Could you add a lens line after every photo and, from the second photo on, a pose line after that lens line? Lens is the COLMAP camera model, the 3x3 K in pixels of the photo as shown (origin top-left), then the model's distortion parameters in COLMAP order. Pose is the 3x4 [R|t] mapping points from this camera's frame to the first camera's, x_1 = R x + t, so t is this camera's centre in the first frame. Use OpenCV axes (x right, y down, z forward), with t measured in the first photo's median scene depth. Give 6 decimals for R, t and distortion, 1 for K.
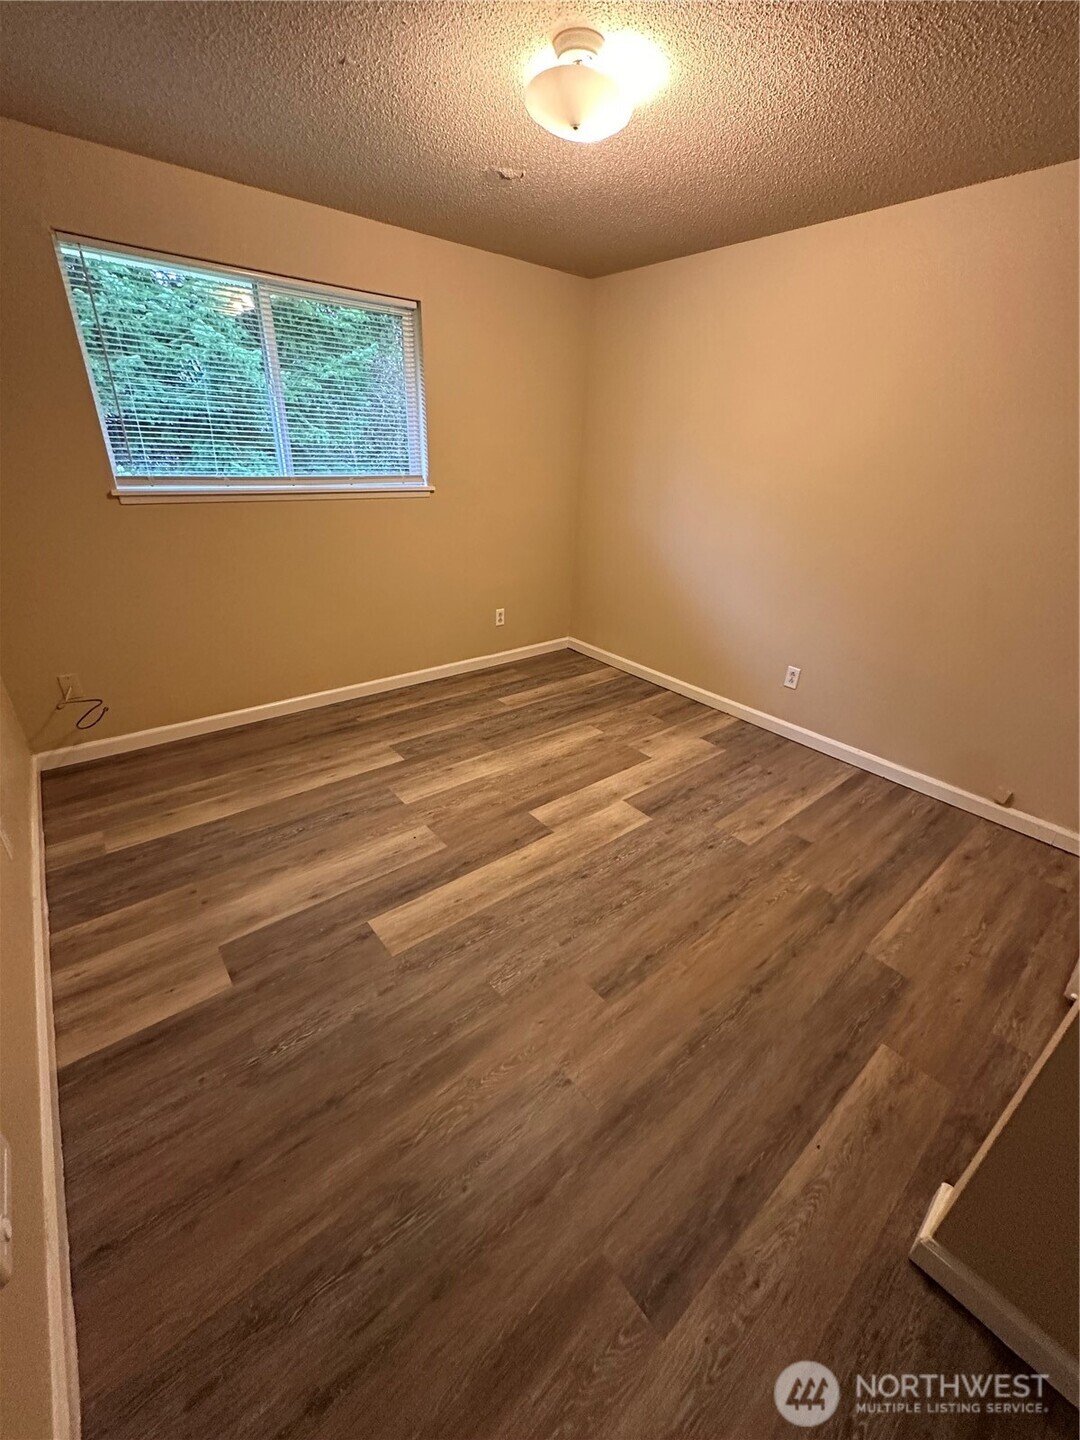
lens RADIAL K [[568.0, 0, 544.6], [0, 568.0, 719.9], [0, 0, 1]] dist [-0.005841, 0.000994]
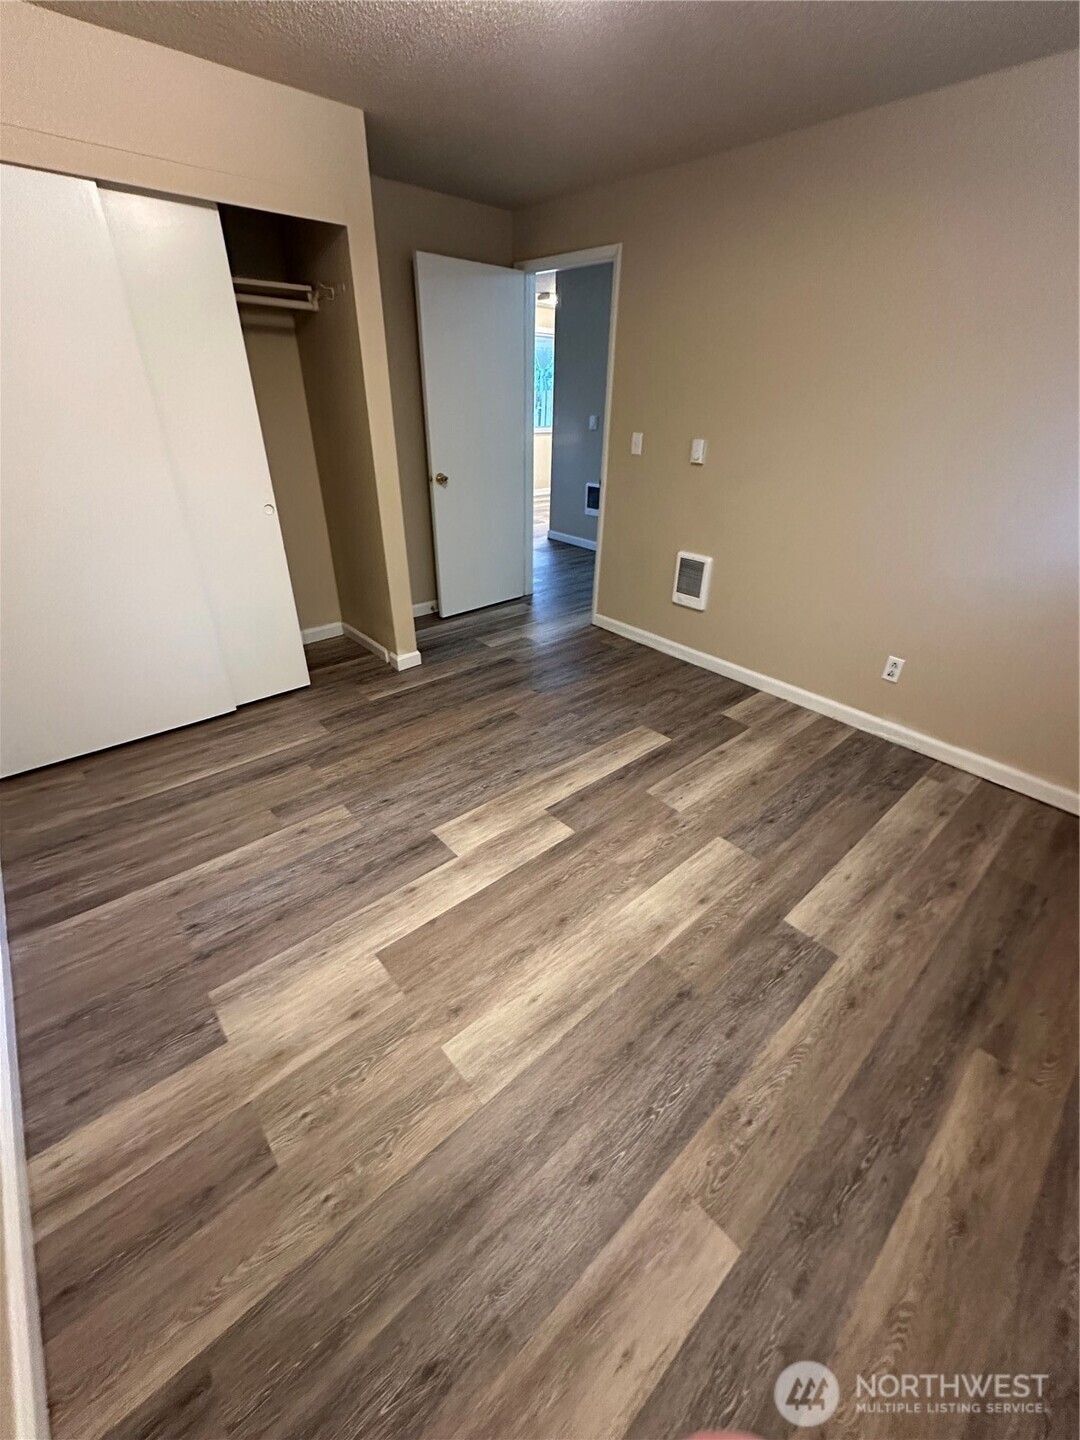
lens RADIAL K [[568.0, 0, 544.4], [0, 568.0, 723.4], [0, 0, 1]] dist [-0.005841, 0.000994]
pose [[-0.997689, -0.033878, -0.058906, 0.074438], [-0.067801, 0.554211, 0.829610, -0.645884], [0.004541, 0.831687, -0.555227, 1.346772]]
